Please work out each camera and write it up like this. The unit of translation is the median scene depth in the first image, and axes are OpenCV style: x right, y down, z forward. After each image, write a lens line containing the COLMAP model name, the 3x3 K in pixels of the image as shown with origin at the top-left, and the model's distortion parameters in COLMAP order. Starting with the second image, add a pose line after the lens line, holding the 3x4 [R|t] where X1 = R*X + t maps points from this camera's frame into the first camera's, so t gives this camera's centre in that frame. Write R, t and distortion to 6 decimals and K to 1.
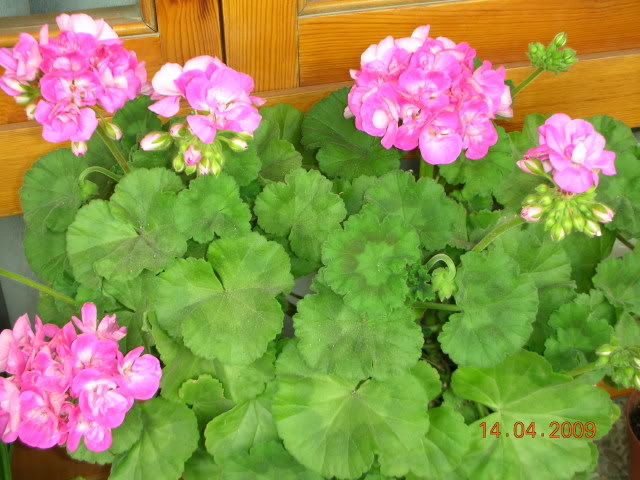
lens RADIAL K [[997.2, 0, 320.0], [0, 997.2, 240.0], [0, 0, 1]] dist [-0.027918, -0.111168]
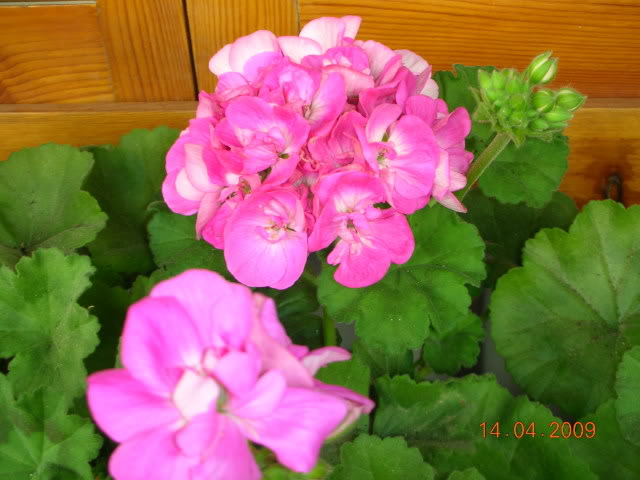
lens RADIAL K [[975.4, 0, 320.0], [0, 975.4, 240.0], [0, 0, 1]] dist [0.023850, 0.007850]
pose [[0.912095, 0.165761, -0.374976, 0.317753], [-0.158156, 0.986085, 0.051206, -0.125170], [0.378246, 0.012600, 0.925619, 0.523796]]
